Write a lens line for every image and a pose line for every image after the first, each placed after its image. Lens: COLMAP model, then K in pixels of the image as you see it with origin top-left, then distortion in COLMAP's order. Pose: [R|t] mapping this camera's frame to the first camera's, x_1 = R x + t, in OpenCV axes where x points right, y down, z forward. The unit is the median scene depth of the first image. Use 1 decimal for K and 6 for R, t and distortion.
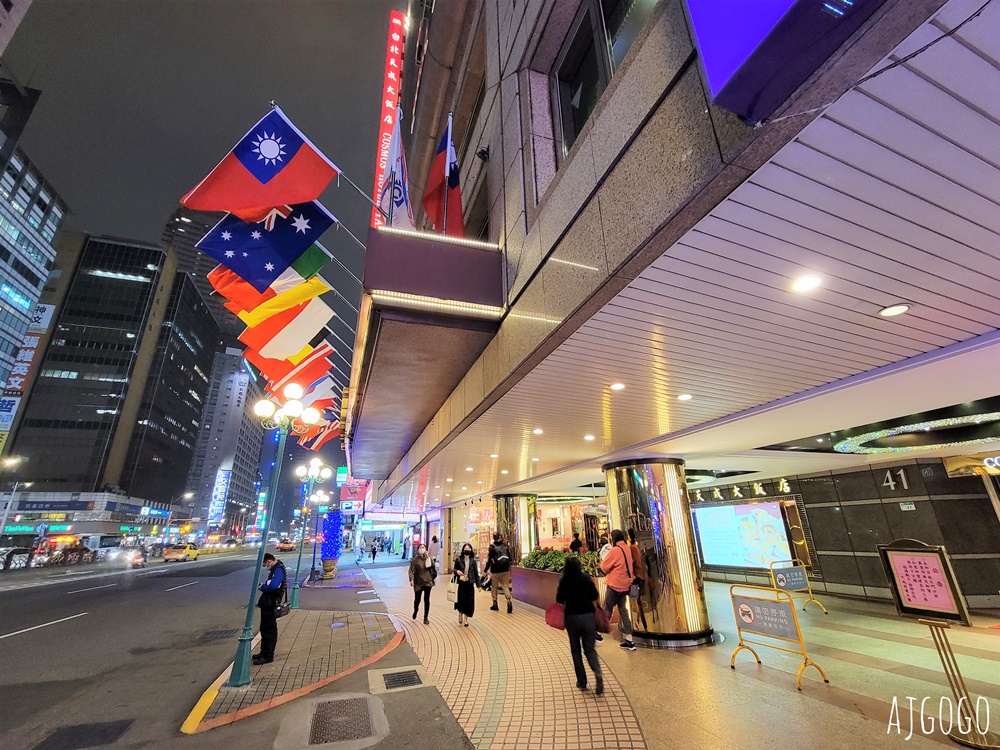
lens RADIAL K [[428.0, 0, 500.0], [0, 428.0, 375.0], [0, 0, 1]] dist [-0.000383, -0.000007]
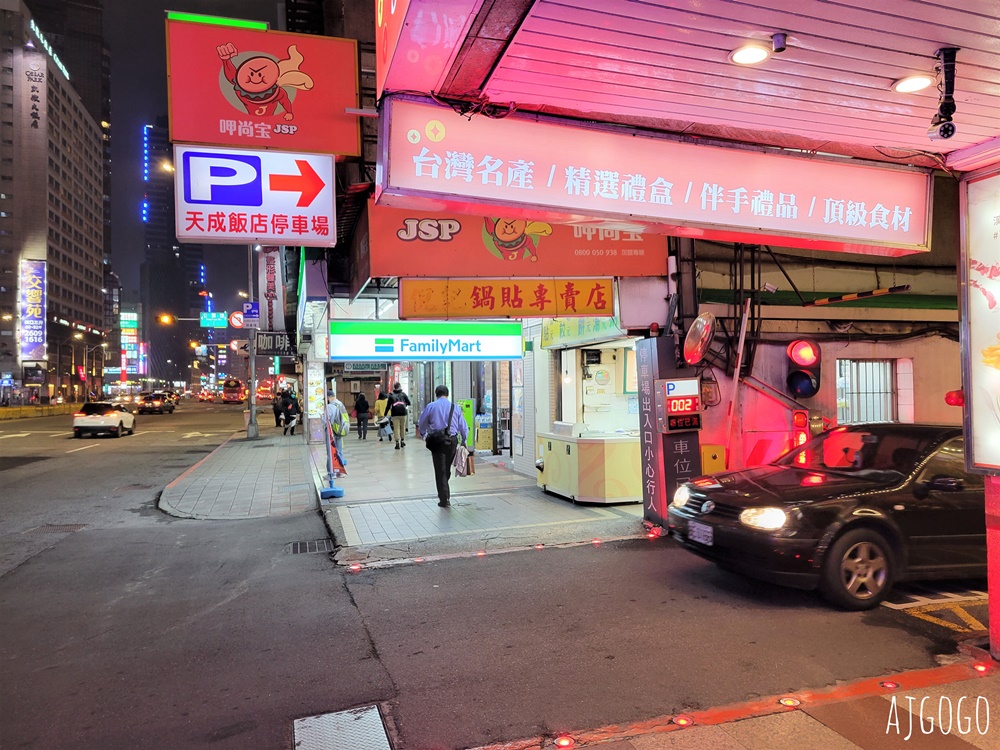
lens RADIAL K [[756.3, 0, 500.0], [0, 756.3, 375.0], [0, 0, 1]] dist [0.003032, 0.000854]
pose [[0.998344, 0.011136, -0.056446, -0.054654], [0.008162, 0.943758, 0.330535, 0.062784], [0.056952, -0.330448, 0.942104, 0.162983]]
